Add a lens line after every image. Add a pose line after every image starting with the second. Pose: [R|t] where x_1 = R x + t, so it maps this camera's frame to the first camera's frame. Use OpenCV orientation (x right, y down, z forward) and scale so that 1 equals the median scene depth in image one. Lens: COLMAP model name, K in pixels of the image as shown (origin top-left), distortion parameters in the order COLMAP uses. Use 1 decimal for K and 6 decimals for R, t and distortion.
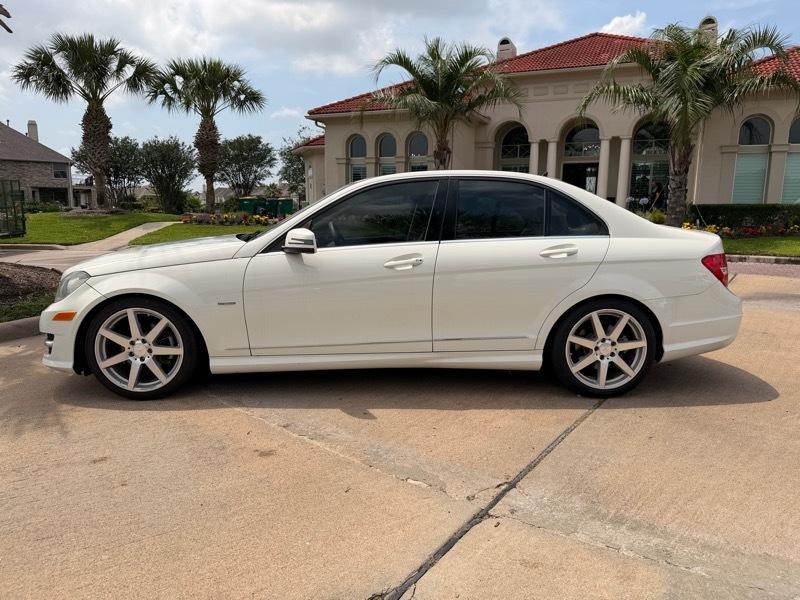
lens RADIAL K [[563.6, 0, 399.7], [0, 563.6, 304.4], [0, 0, 1]] dist [0.031337, -0.042380]
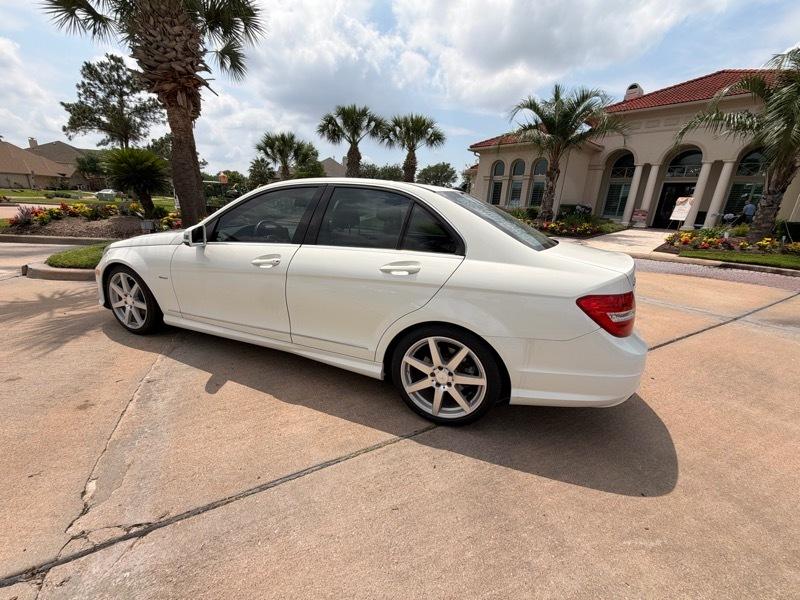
lens RADIAL K [[320.4, 0, 397.0], [0, 320.4, 300.1], [0, 0, 1]] dist [-0.002156, 0.001286]
pose [[0.905828, 0.159577, -0.392442, 0.234752], [-0.114688, 0.984124, 0.135448, -0.053505], [0.407826, -0.077685, 0.909749, 0.240937]]
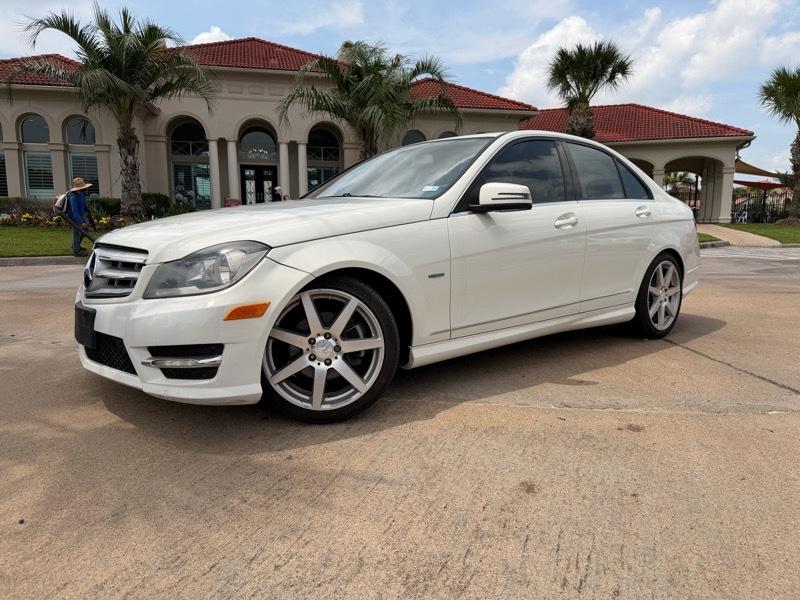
lens RADIAL K [[563.6, 0, 397.6], [0, 563.6, 304.9], [0, 0, 1]] dist [0.031337, -0.042380]
pose [[0.794999, -0.096644, 0.598863, -0.376343], [0.104016, 0.994324, 0.022381, 0.006894], [-0.597627, 0.044499, 0.800539, 0.188844]]
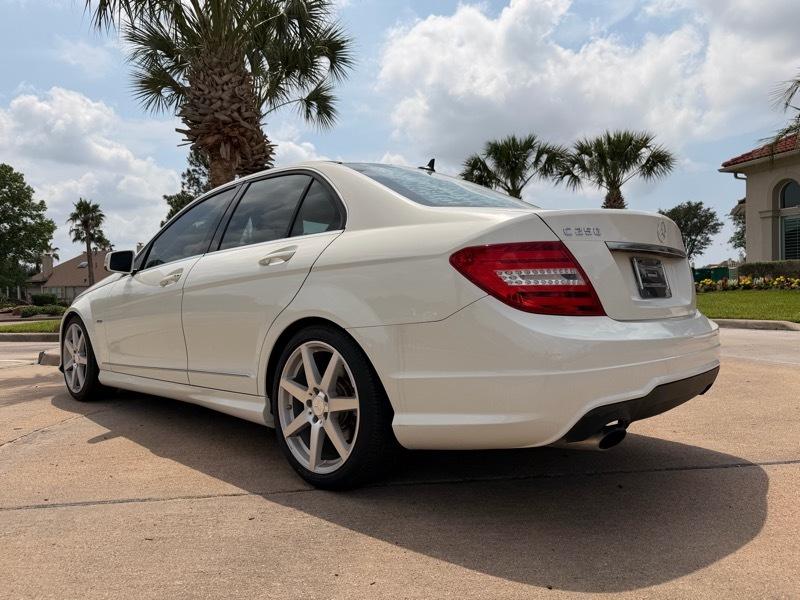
lens RADIAL K [[563.6, 0, 403.6], [0, 563.6, 303.0], [0, 0, 1]] dist [0.031337, -0.042380]
pose [[0.685456, -0.010715, -0.728035, 0.429087], [-0.093634, 0.990292, -0.102732, 0.010386], [0.722069, 0.138587, 0.677798, 0.304976]]
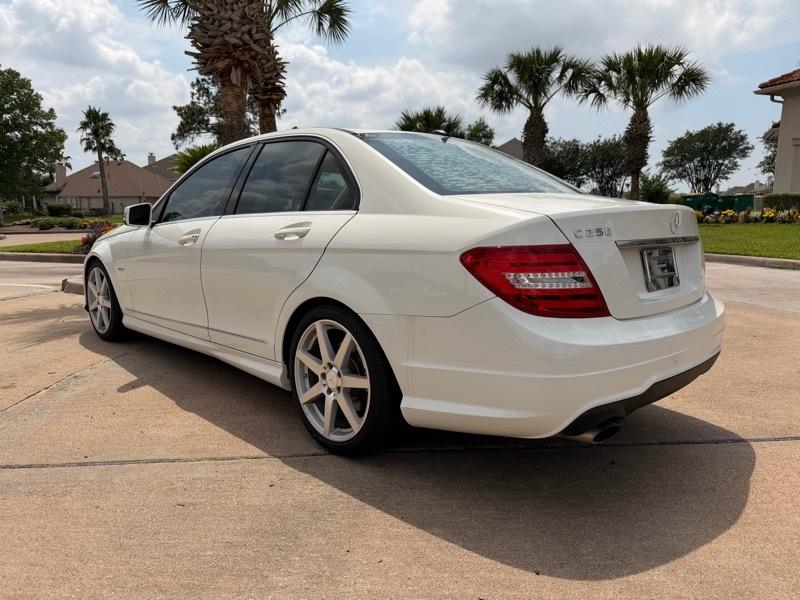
lens RADIAL K [[563.6, 0, 396.8], [0, 563.6, 304.0], [0, 0, 1]] dist [0.031337, -0.042380]
pose [[0.660229, 0.115871, -0.742073, 0.435034], [-0.119036, 0.991683, 0.048939, -0.024812], [0.741572, 0.056022, 0.668530, 0.294647]]
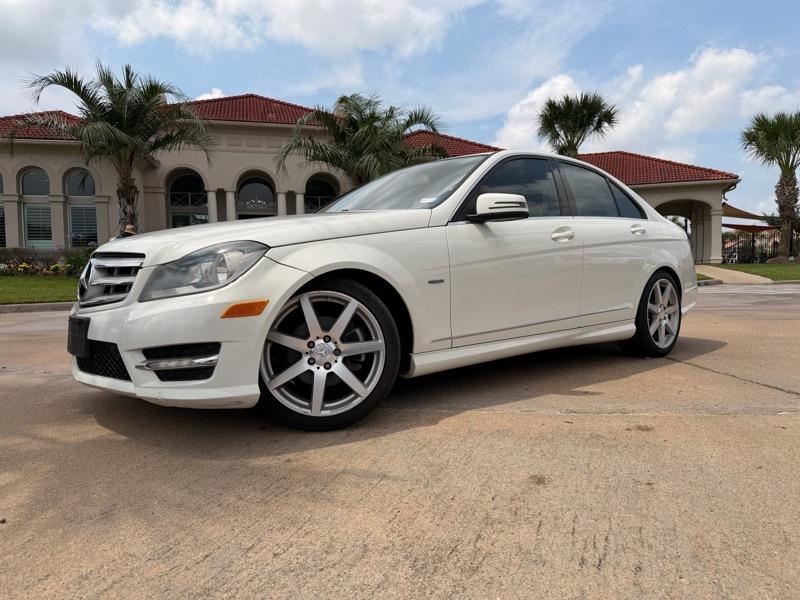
lens RADIAL K [[563.6, 0, 401.9], [0, 563.6, 301.5], [0, 0, 1]] dist [0.031337, -0.042380]
pose [[0.786326, -0.054600, 0.615394, -0.377226], [0.122773, 0.990031, -0.069036, 0.033249], [-0.605490, 0.129838, 0.785190, 0.195145]]
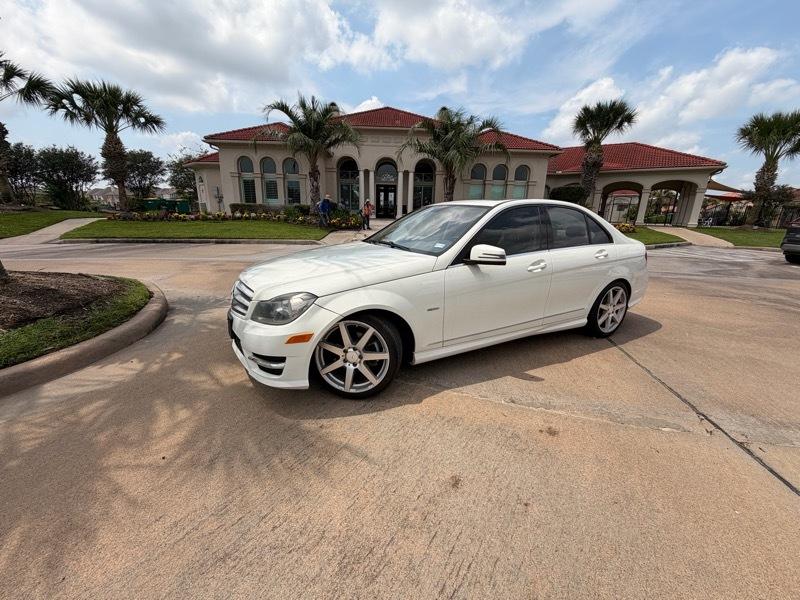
lens RADIAL K [[320.4, 0, 398.0], [0, 320.4, 299.7], [0, 0, 1]] dist [-0.002156, 0.001286]
pose [[0.907151, -0.098629, 0.409083, -0.299301], [0.052967, 0.991176, 0.121514, -0.050197], [-0.417457, -0.088564, 0.904370, 0.191044]]
